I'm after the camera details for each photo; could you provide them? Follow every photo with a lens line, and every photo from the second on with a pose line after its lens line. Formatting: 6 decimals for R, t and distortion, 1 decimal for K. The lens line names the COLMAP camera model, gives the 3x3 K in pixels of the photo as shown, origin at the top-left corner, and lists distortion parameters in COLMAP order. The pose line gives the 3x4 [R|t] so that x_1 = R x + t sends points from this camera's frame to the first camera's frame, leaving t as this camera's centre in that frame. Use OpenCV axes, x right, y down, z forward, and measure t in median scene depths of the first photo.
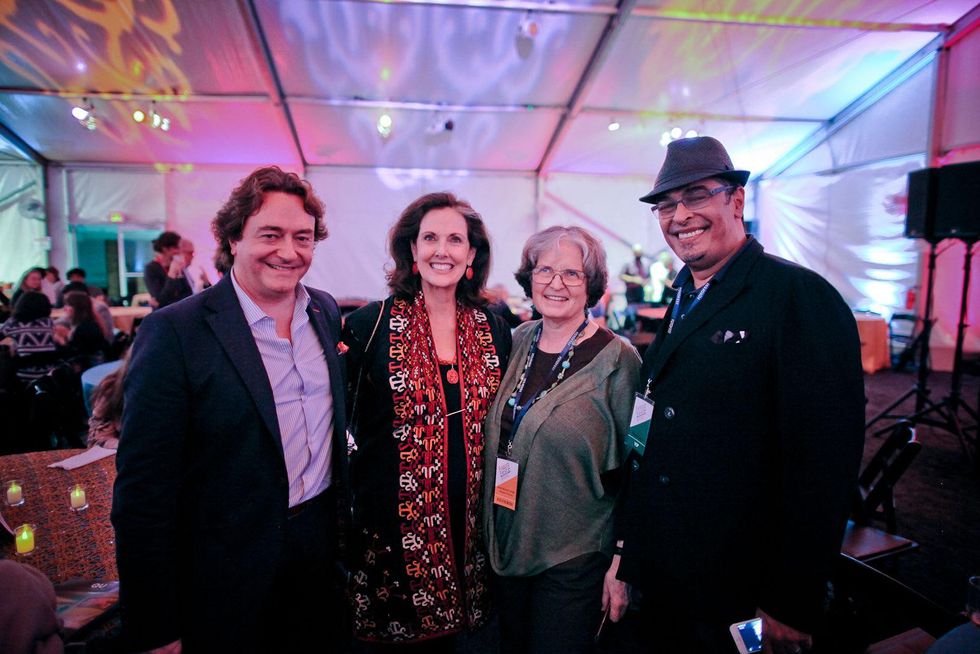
lens RADIAL K [[718.2, 0, 490.0], [0, 718.2, 327.0], [0, 0, 1]] dist [-0.037054, 0.052461]
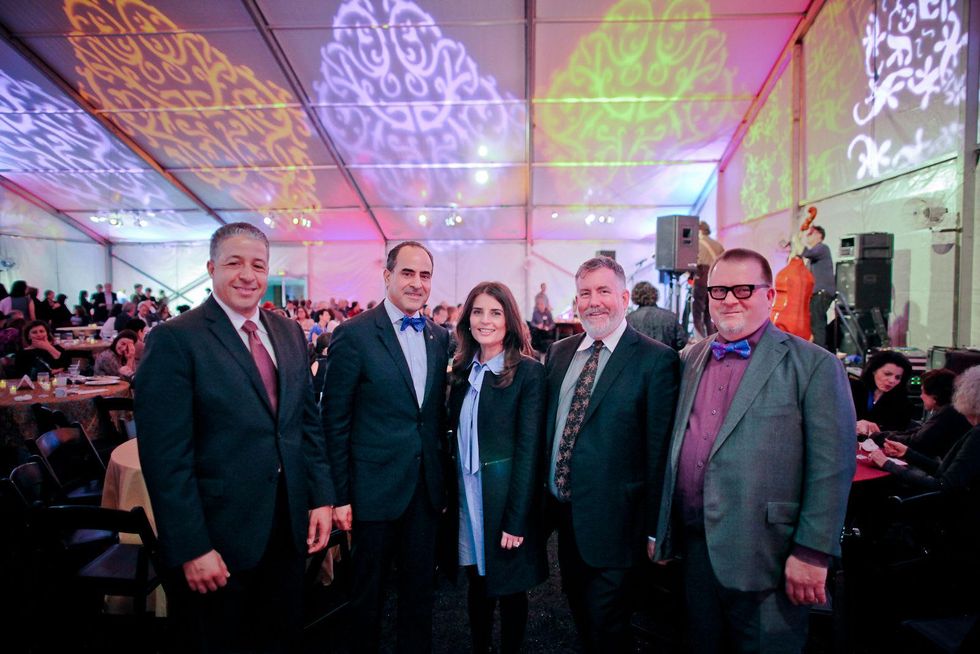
lens RADIAL K [[718.2, 0, 490.0], [0, 718.2, 327.0], [0, 0, 1]] dist [-0.037054, 0.052461]
pose [[0.984383, -0.002863, -0.176018, 0.331348], [-0.007762, 0.998189, -0.059646, 0.093041], [0.175870, 0.060081, 0.982578, -0.720136]]
